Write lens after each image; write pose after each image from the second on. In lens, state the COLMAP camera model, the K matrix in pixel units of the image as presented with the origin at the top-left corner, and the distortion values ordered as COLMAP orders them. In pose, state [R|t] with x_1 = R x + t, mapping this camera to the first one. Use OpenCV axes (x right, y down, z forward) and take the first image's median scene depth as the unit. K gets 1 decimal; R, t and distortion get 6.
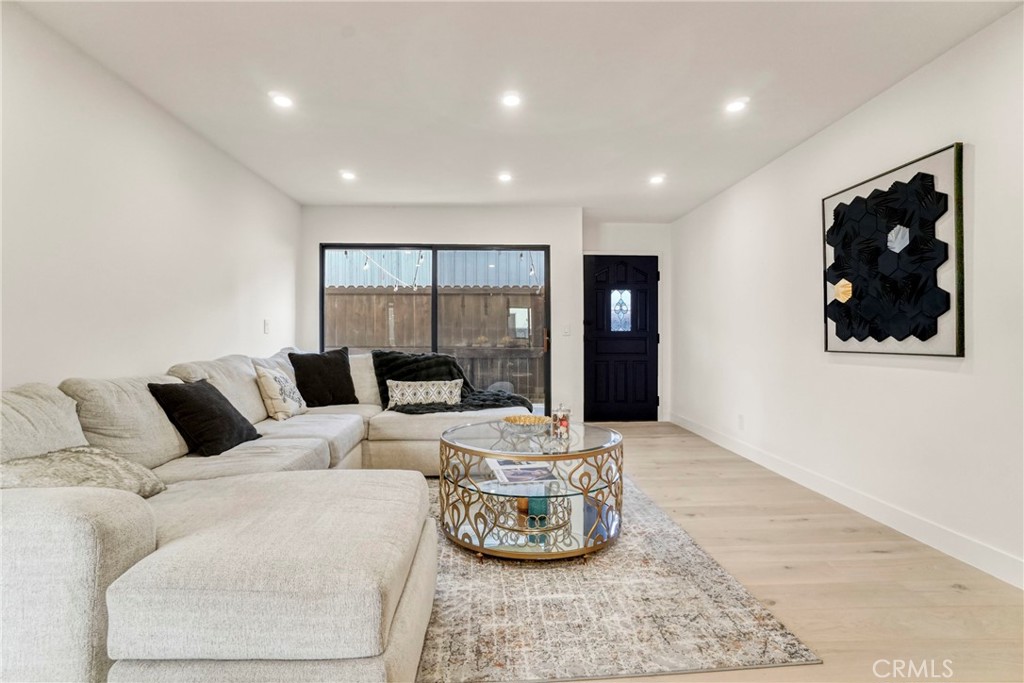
lens RADIAL K [[483.3, 0, 511.7], [0, 483.3, 337.1], [0, 0, 1]] dist [-0.061655, 0.029054]
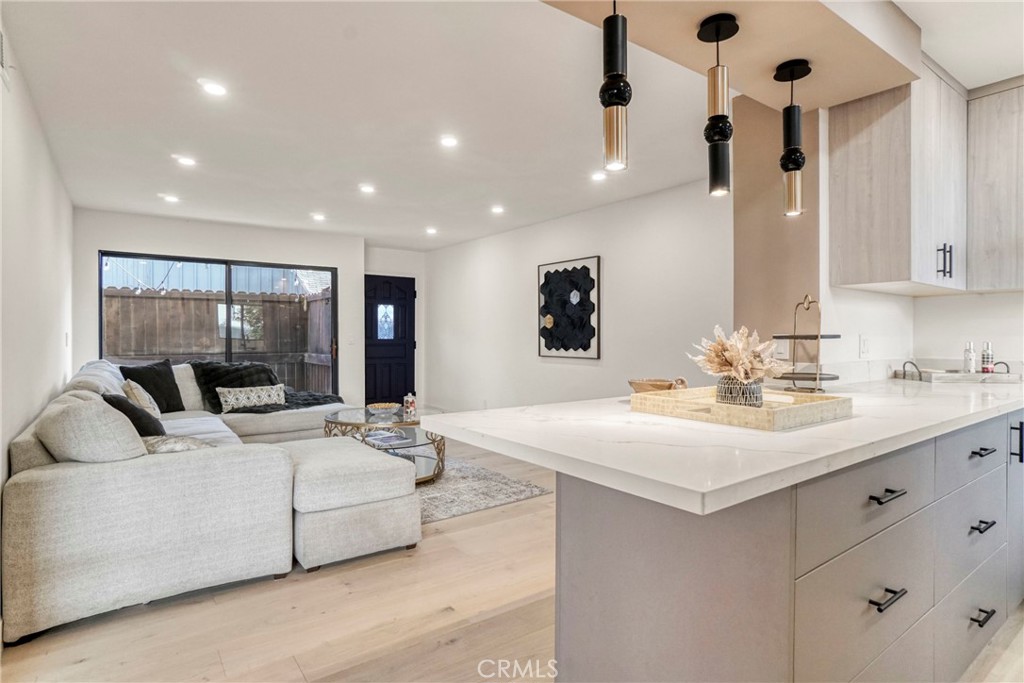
lens RADIAL K [[532.2, 0, 512.0], [0, 532.2, 341.5], [0, 0, 1]] dist [0.000235, -0.000030]
pose [[0.830853, -0.005462, 0.556465, -0.489519], [-0.002337, 0.999909, 0.013303, -0.047865], [-0.556487, -0.012354, 0.830764, -0.542118]]
